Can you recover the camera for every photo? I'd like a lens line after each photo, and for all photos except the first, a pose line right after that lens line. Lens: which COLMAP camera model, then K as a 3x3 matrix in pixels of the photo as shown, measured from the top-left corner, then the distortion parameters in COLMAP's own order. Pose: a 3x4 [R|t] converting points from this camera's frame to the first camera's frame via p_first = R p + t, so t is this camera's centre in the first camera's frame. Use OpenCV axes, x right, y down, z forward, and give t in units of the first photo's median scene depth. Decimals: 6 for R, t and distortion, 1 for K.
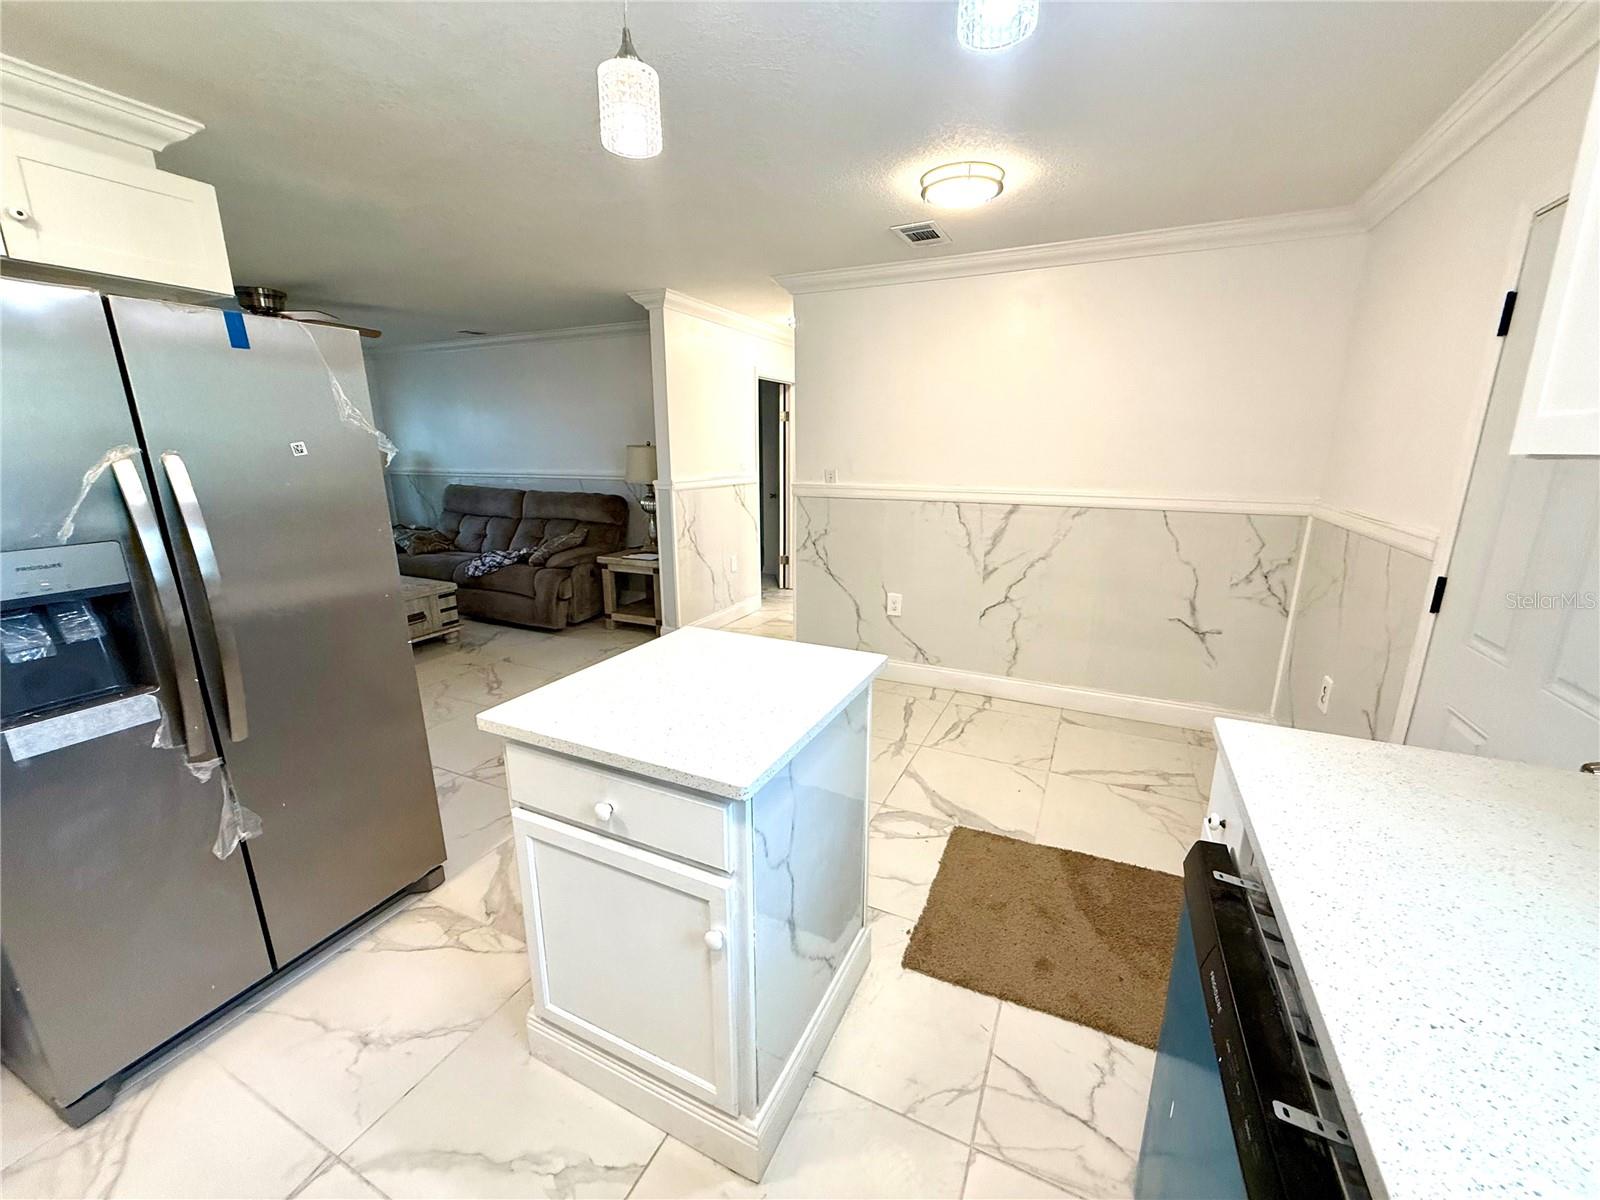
lens RADIAL K [[642.4, 0, 804.0], [0, 642.4, 606.7], [0, 0, 1]] dist [0.000581, -0.000125]
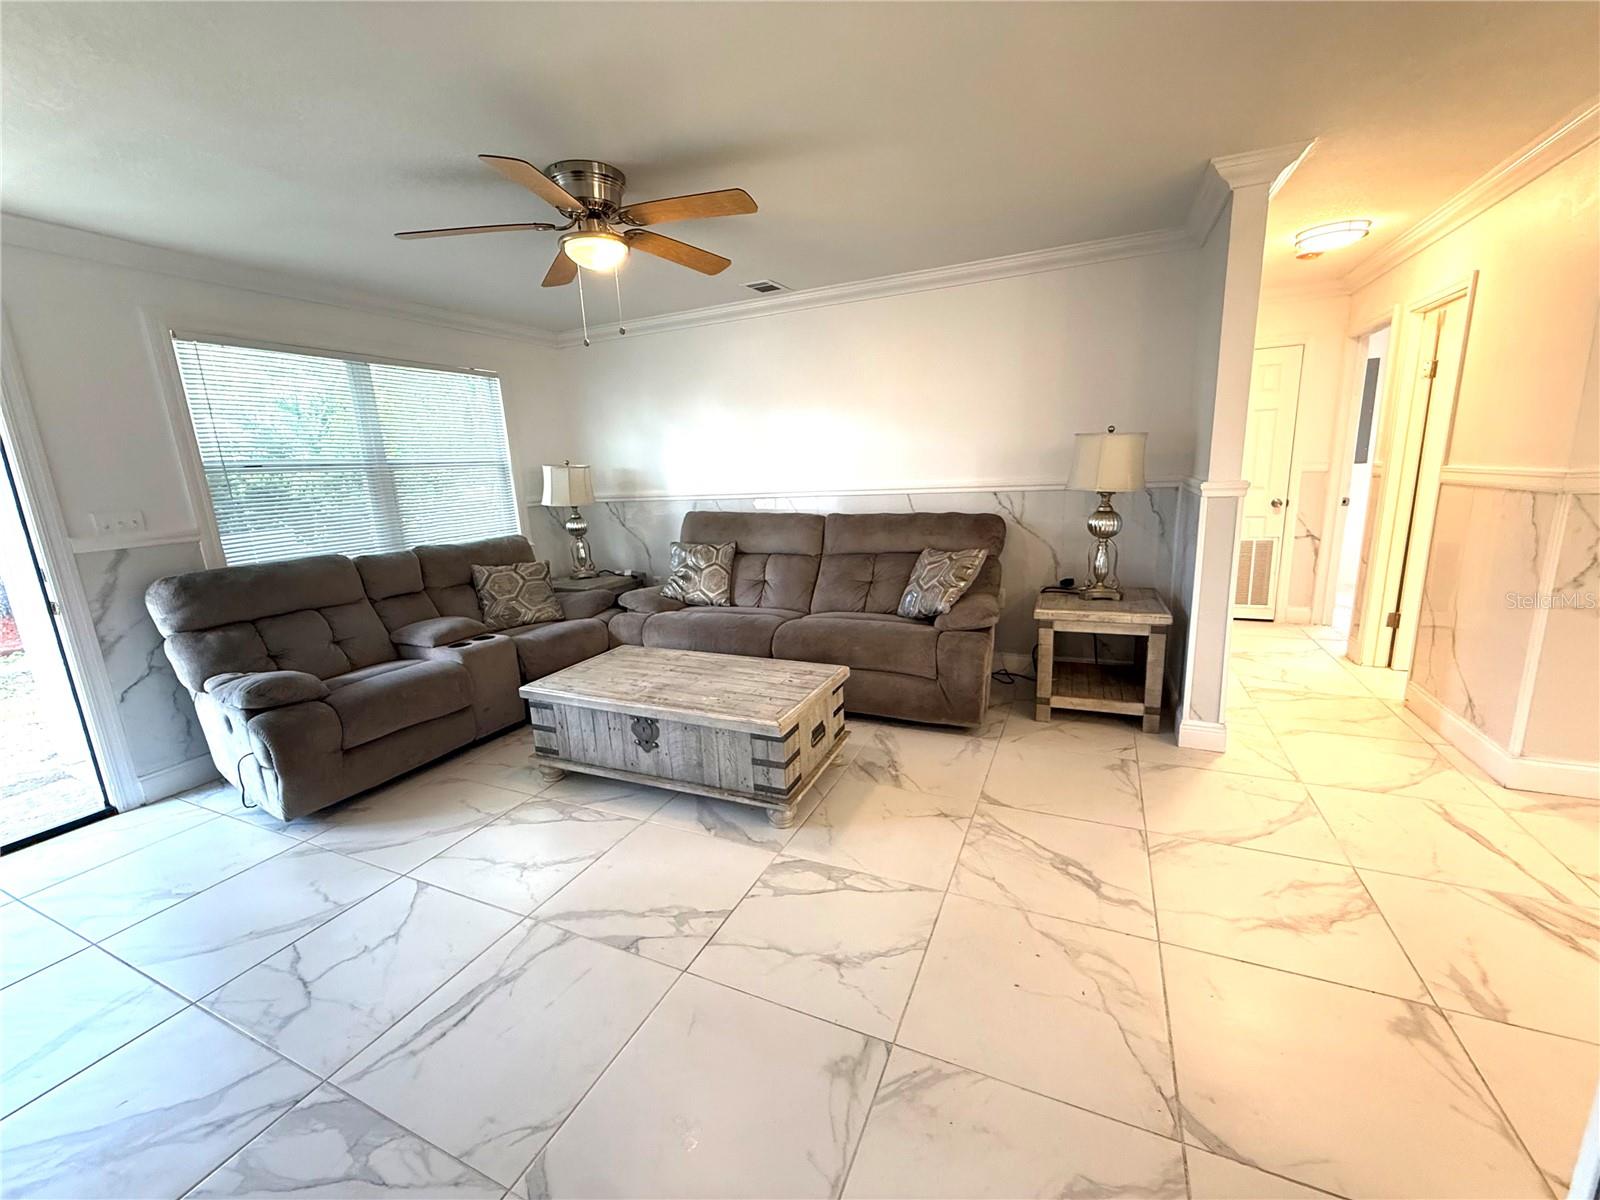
lens RADIAL K [[642.4, 0, 794.4], [0, 642.4, 601.1], [0, 0, 1]] dist [0.000581, -0.000125]
pose [[0.998641, -0.052067, 0.002371, -0.571639], [0.052120, 0.997953, -0.037068, -0.076923], [-0.000437, 0.037142, 0.999310, 0.372160]]
